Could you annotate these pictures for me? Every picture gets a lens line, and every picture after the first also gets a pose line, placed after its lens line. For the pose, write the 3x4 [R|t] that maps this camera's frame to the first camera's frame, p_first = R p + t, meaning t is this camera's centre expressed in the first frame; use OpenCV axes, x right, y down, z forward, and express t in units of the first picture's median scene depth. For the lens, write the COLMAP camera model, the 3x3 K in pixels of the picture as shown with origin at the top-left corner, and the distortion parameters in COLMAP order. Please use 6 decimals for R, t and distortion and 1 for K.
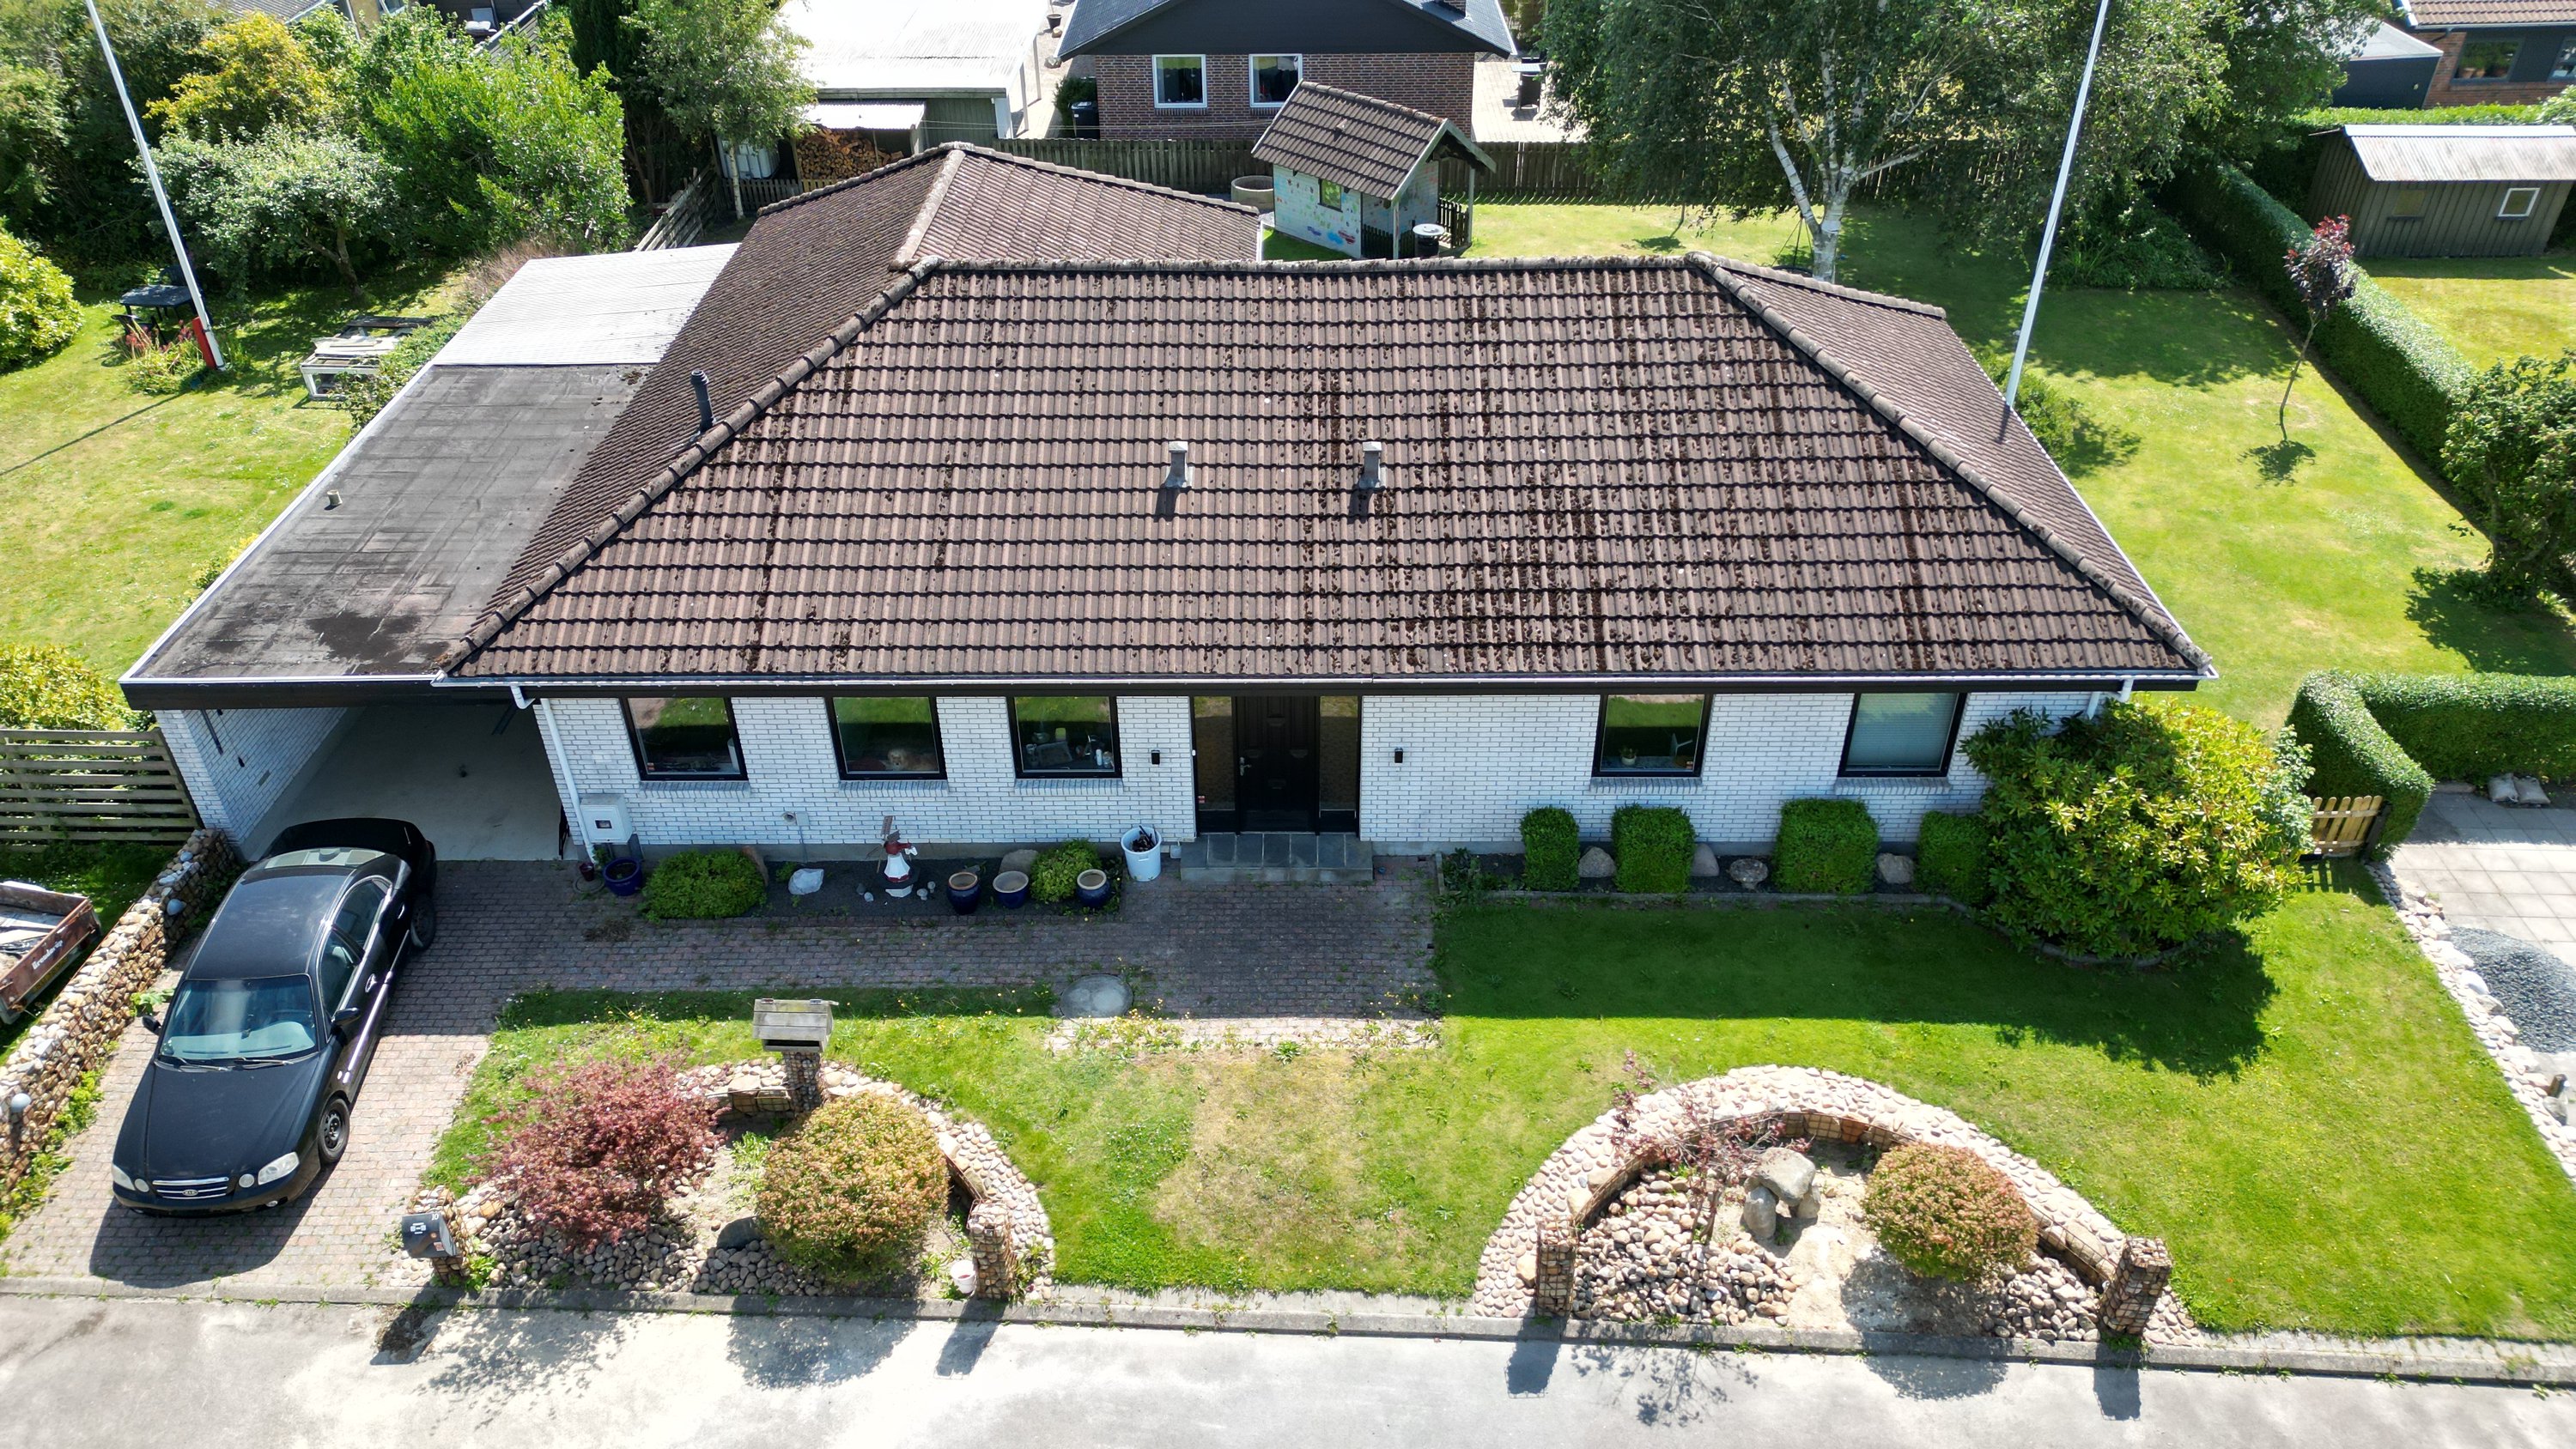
lens RADIAL K [[1803.2, 0, 1308.9], [0, 1803.2, 725.9], [0, 0, 1]] dist [0.078009, -0.087995]
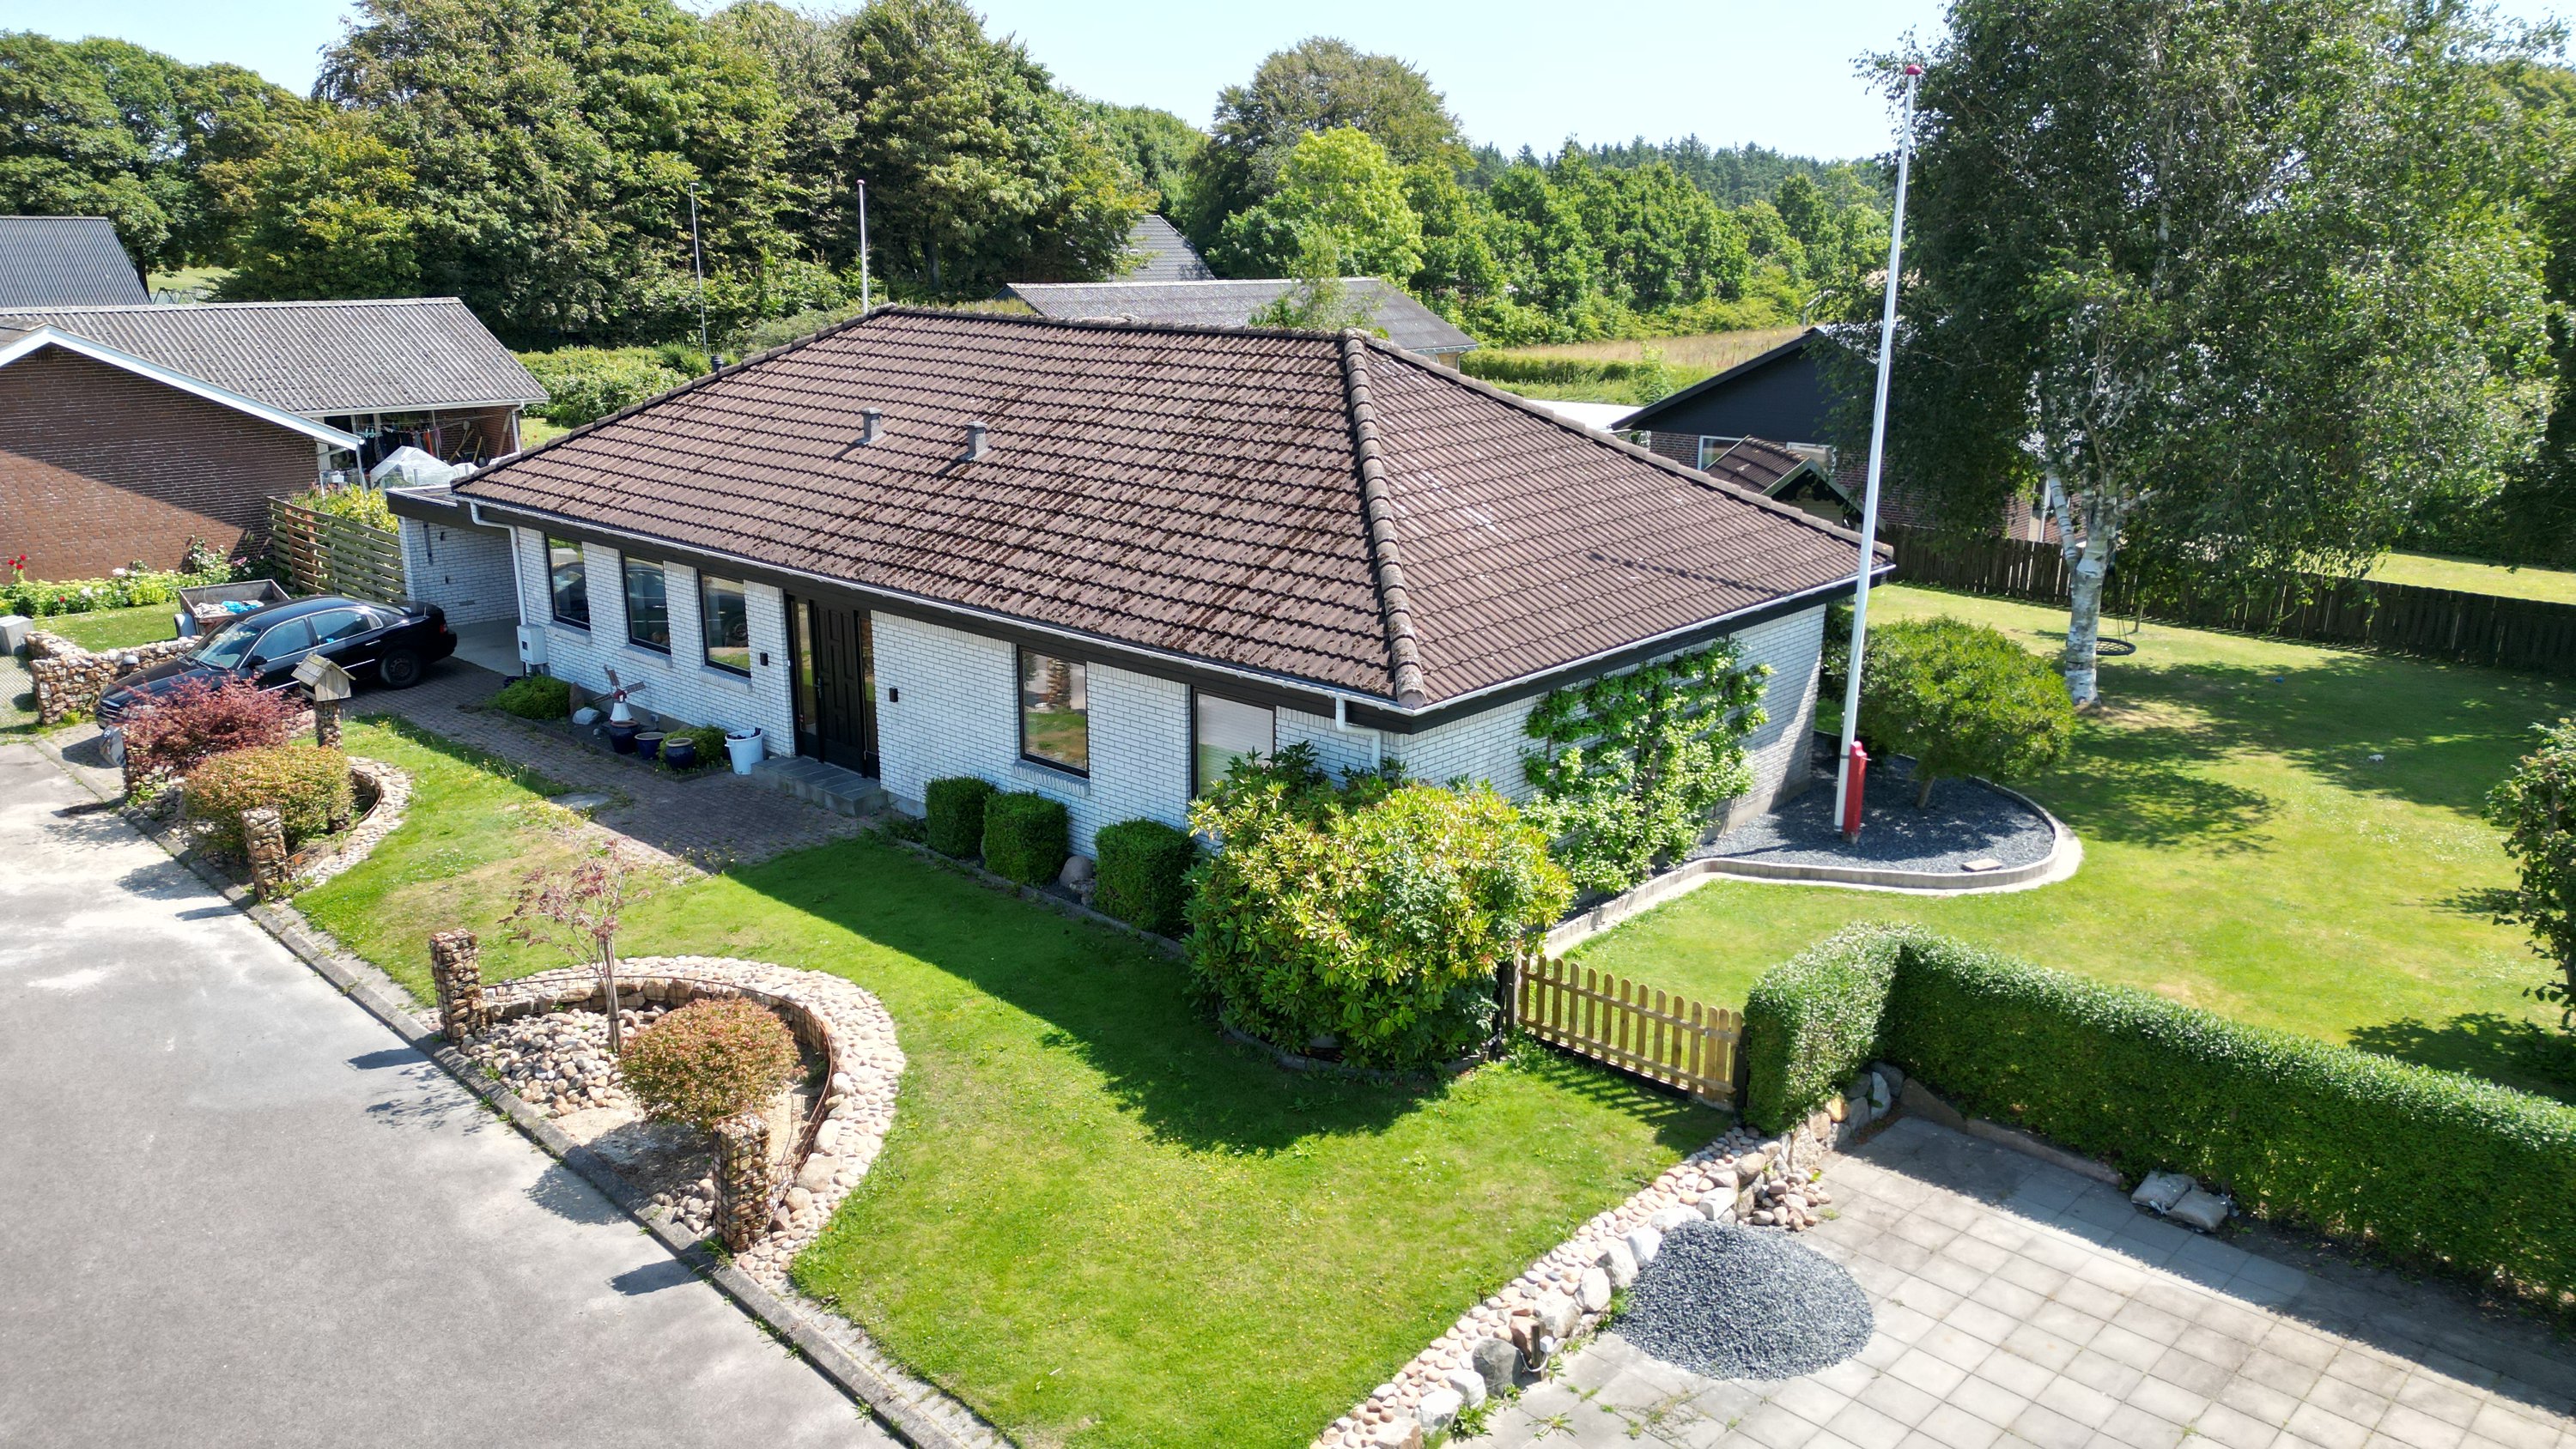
lens RADIAL K [[1787.8, 0, 1281.1], [0, 1787.8, 720.3], [0, 0, 1]] dist [0.085342, -0.086786]
pose [[0.739036, 0.183253, -0.648262, 0.918082], [-0.399045, 0.894383, -0.202095, 0.154823], [0.542760, 0.408041, 0.734107, 0.365930]]
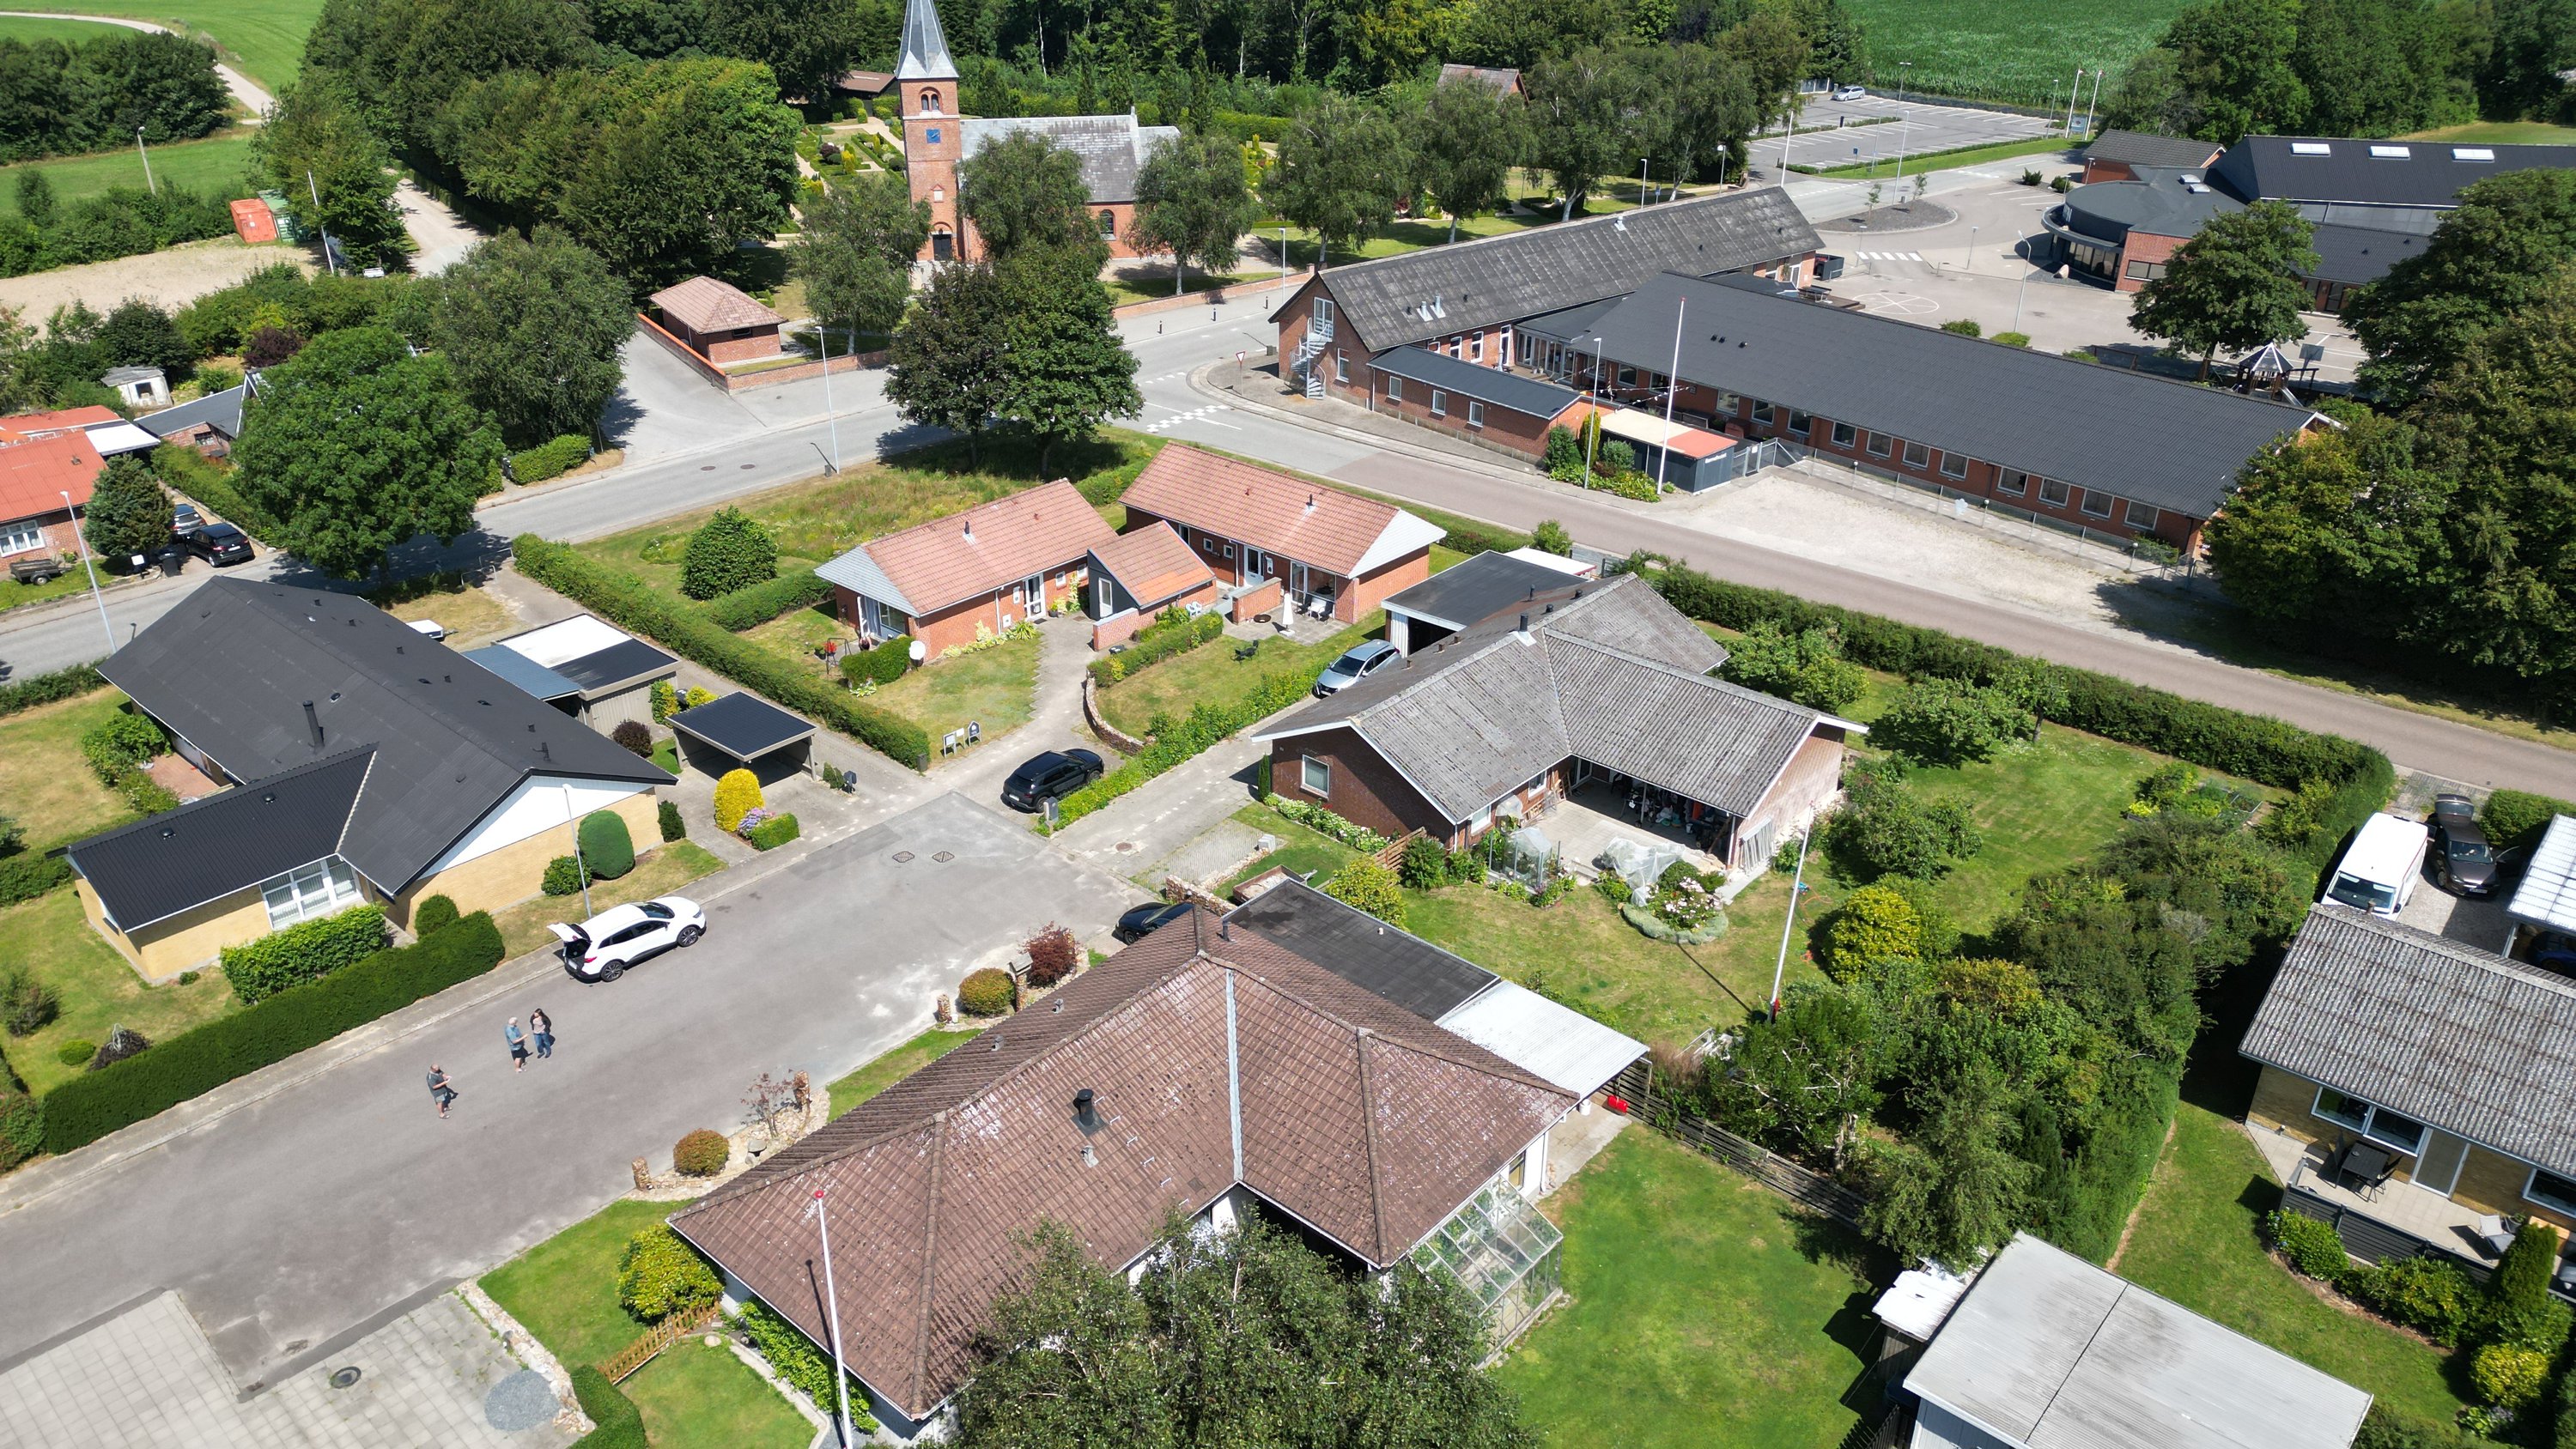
lens RADIAL K [[1787.8, 0, 1281.1], [0, 1787.8, 720.3], [0, 0, 1]] dist [0.085342, -0.086786]
pose [[-0.654237, 0.341553, -0.674771, 1.252077], [-0.443944, 0.548884, 0.708266, -2.231398], [0.612281, 0.762934, -0.207470, 1.393299]]
